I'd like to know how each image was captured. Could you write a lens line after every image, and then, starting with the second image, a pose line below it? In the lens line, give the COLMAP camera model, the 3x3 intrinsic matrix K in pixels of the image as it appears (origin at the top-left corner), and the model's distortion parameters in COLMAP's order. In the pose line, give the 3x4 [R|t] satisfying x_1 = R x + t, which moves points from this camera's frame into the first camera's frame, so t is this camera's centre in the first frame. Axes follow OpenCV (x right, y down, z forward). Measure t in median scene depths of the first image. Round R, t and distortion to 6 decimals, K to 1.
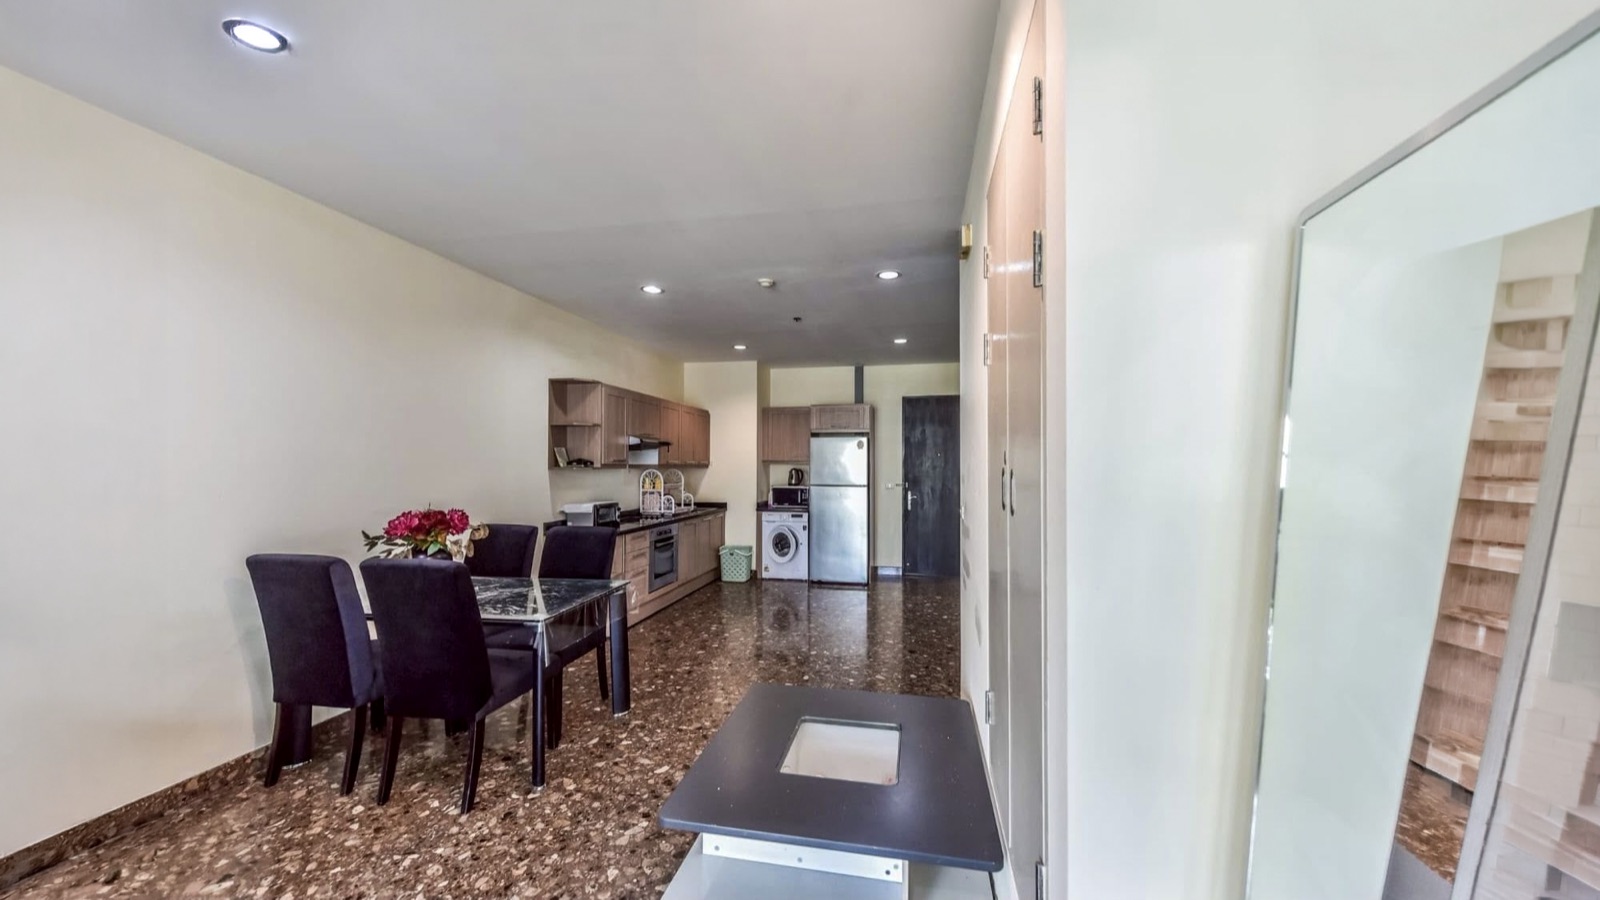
lens RADIAL K [[546.8, 0, 801.1], [0, 546.8, 468.5], [0, 0, 1]] dist [0.008470, 0.000017]
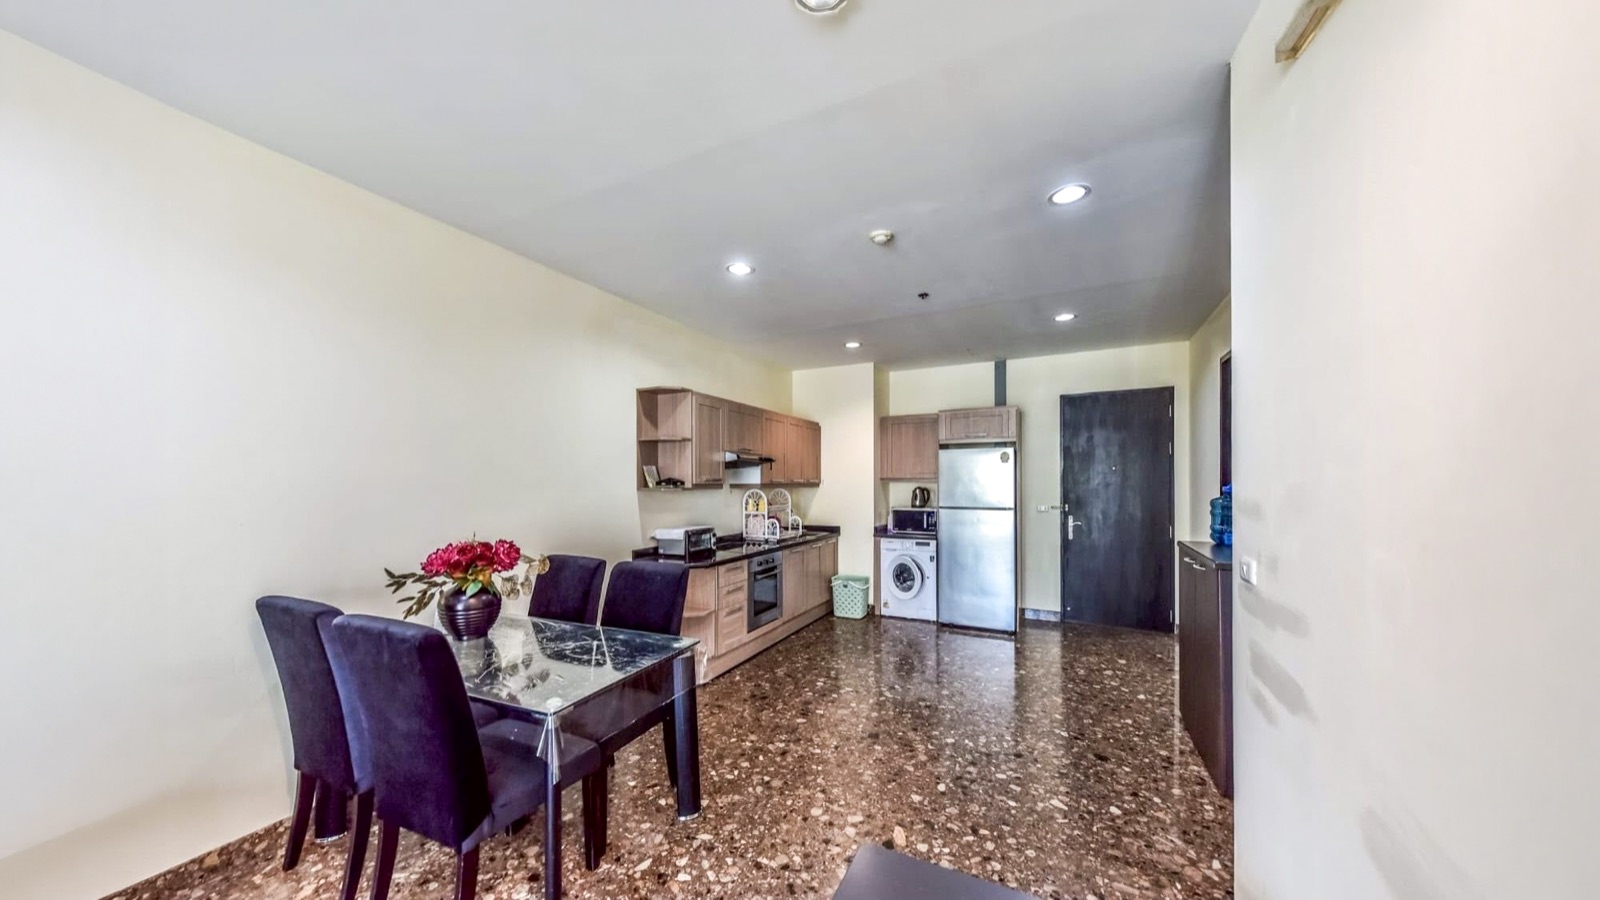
lens RADIAL K [[519.3, 0, 793.0], [0, 519.3, 486.2], [0, 0, 1]] dist [0.006764, -0.000001]
pose [[0.970383, -0.005575, -0.241507, -0.009329], [0.005722, 0.999984, -0.000091, -0.003649], [0.241503, -0.001293, 0.970399, 0.232258]]
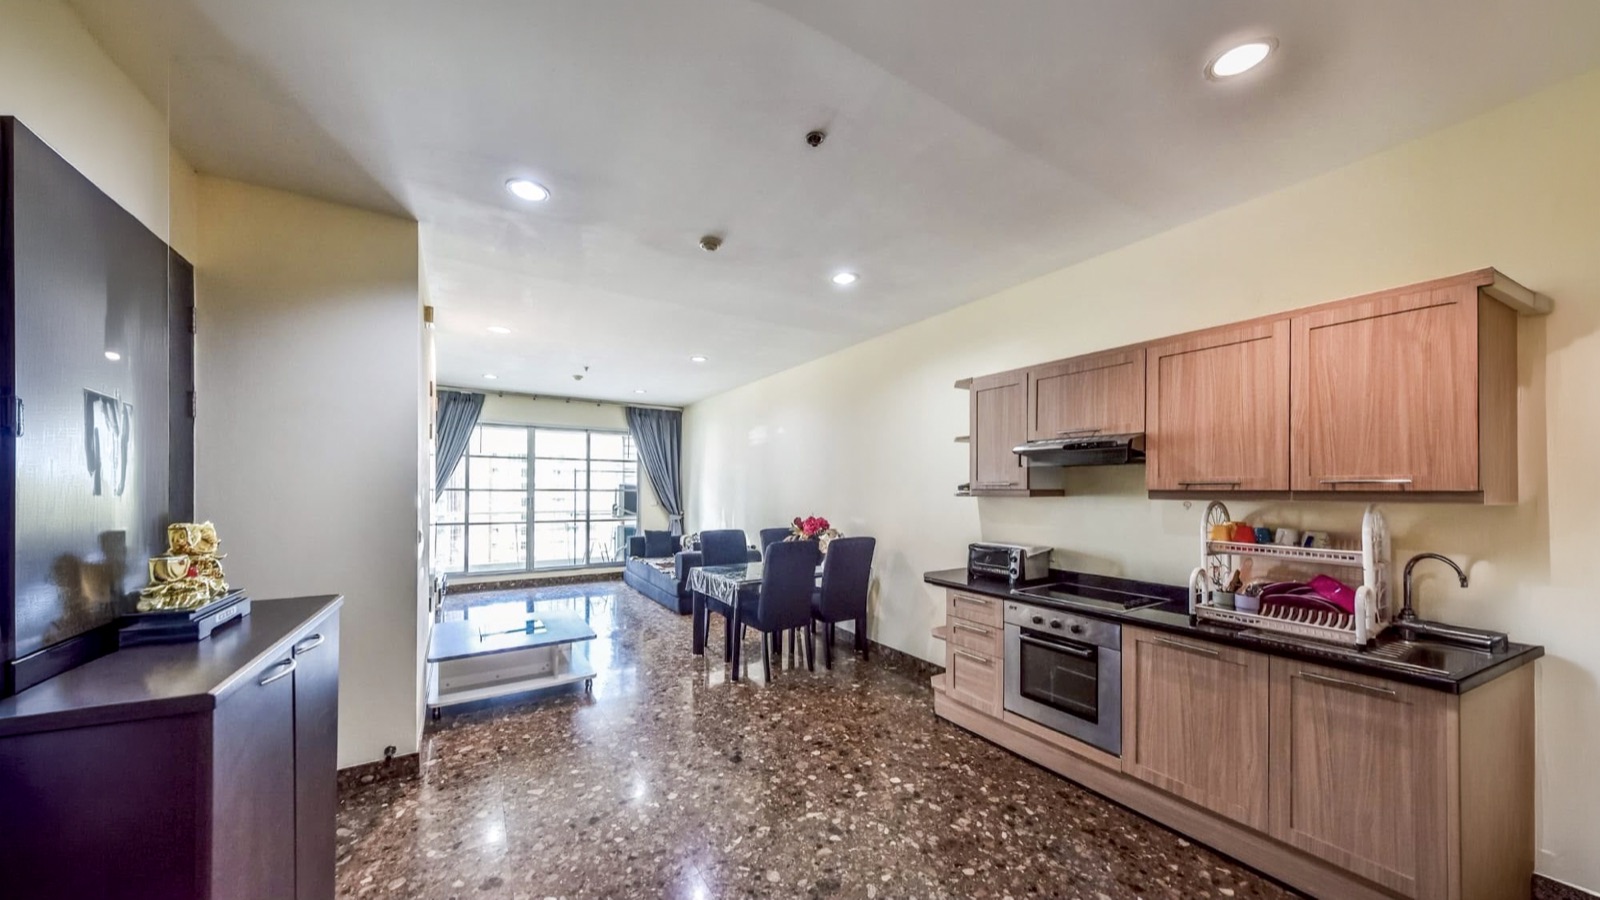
lens RADIAL K [[519.3, 0, 793.0], [0, 519.3, 486.2], [0, 0, 1]] dist [0.006764, -0.000001]
pose [[-0.707080, -0.006809, -0.707101, 0.292585], [-0.006524, 0.999974, -0.003105, -0.008860], [0.707104, 0.002418, -0.707106, 1.284537]]
